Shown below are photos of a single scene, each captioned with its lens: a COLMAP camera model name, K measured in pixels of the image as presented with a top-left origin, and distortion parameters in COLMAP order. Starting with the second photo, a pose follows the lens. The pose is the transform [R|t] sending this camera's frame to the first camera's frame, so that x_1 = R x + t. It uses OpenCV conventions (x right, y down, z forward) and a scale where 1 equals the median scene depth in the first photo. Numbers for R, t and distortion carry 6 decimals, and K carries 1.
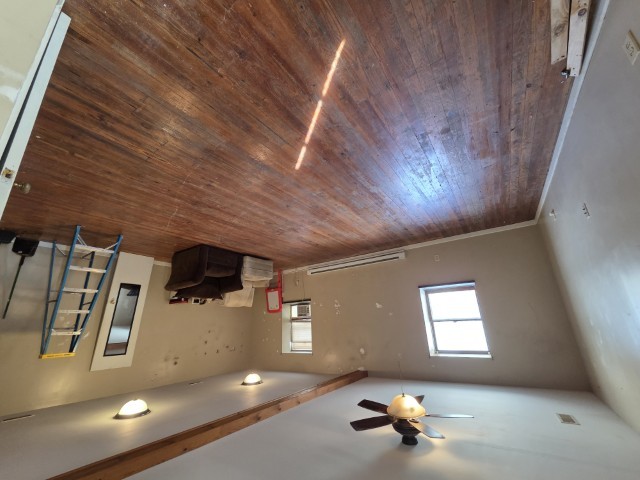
lens RADIAL K [[261.9, 0, 318.8], [0, 261.9, 241.1], [0, 0, 1]] dist [0.000266, -0.000185]
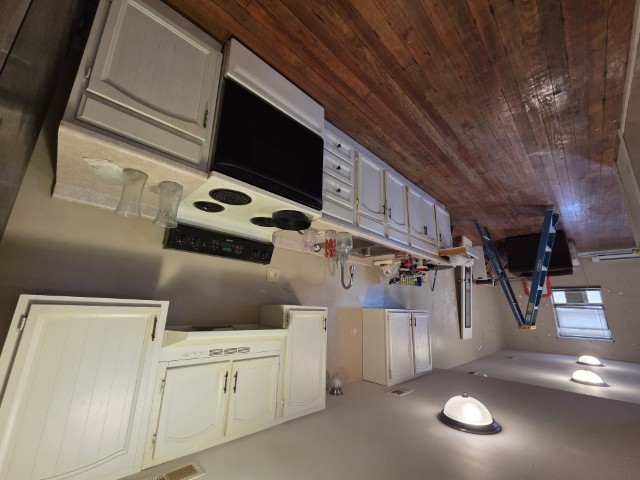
lens RADIAL K [[261.9, 0, 318.8], [0, 261.9, 241.1], [0, 0, 1]] dist [0.000266, -0.000185]
pose [[0.980133, 0.020092, -0.197322, -1.123142], [-0.006394, 0.997540, 0.069810, -0.011067], [0.198239, -0.067161, 0.977850, -0.196351]]
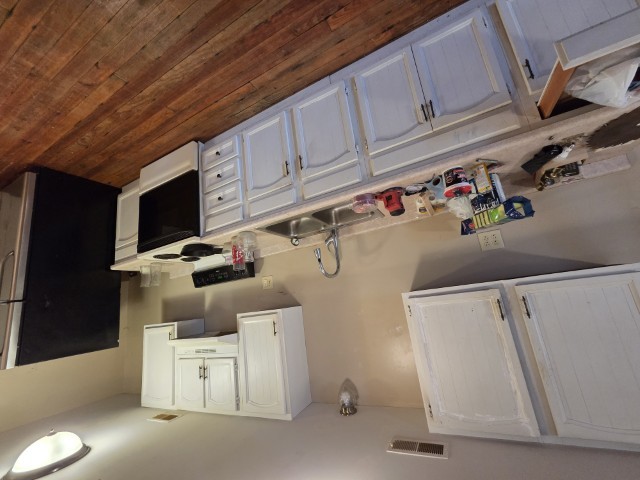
lens RADIAL K [[262.5, 0, 319.4], [0, 262.5, 240.3], [0, 0, 1]] dist [0.002384, -0.000738]
pose [[0.127326, -0.204669, -0.970515, -0.770101], [0.422965, 0.896255, -0.133518, 0.116920], [0.897156, -0.393494, 0.200684, 0.250573]]
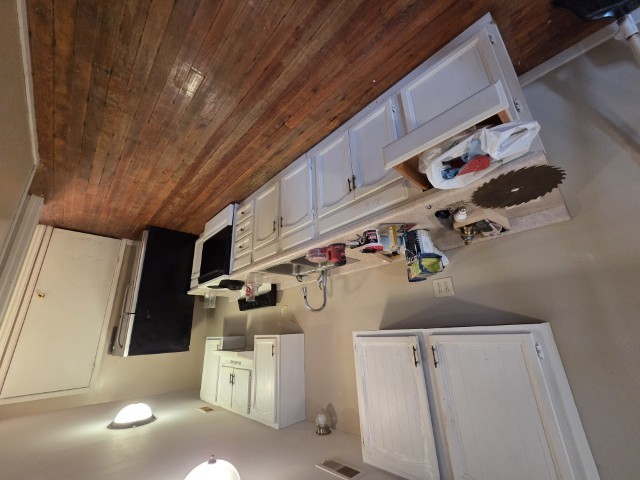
lens RADIAL K [[262.5, 0, 319.4], [0, 262.5, 240.3], [0, 0, 1]] dist [0.002384, -0.000738]
pose [[-0.210688, -0.278964, -0.936904, -0.685385], [0.350608, 0.873089, -0.338806, 0.172455], [0.912515, -0.399869, -0.086143, 0.425029]]
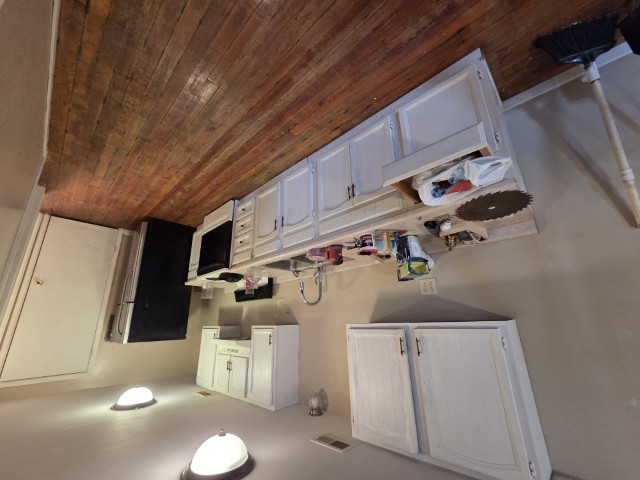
lens RADIAL K [[262.5, 0, 319.4], [0, 262.5, 240.3], [0, 0, 1]] dist [0.002384, -0.000738]
pose [[-0.162884, -0.256750, -0.952653, -0.644908], [0.334574, 0.893965, -0.298139, 0.166895], [0.928186, -0.367295, -0.059710, 0.417810]]
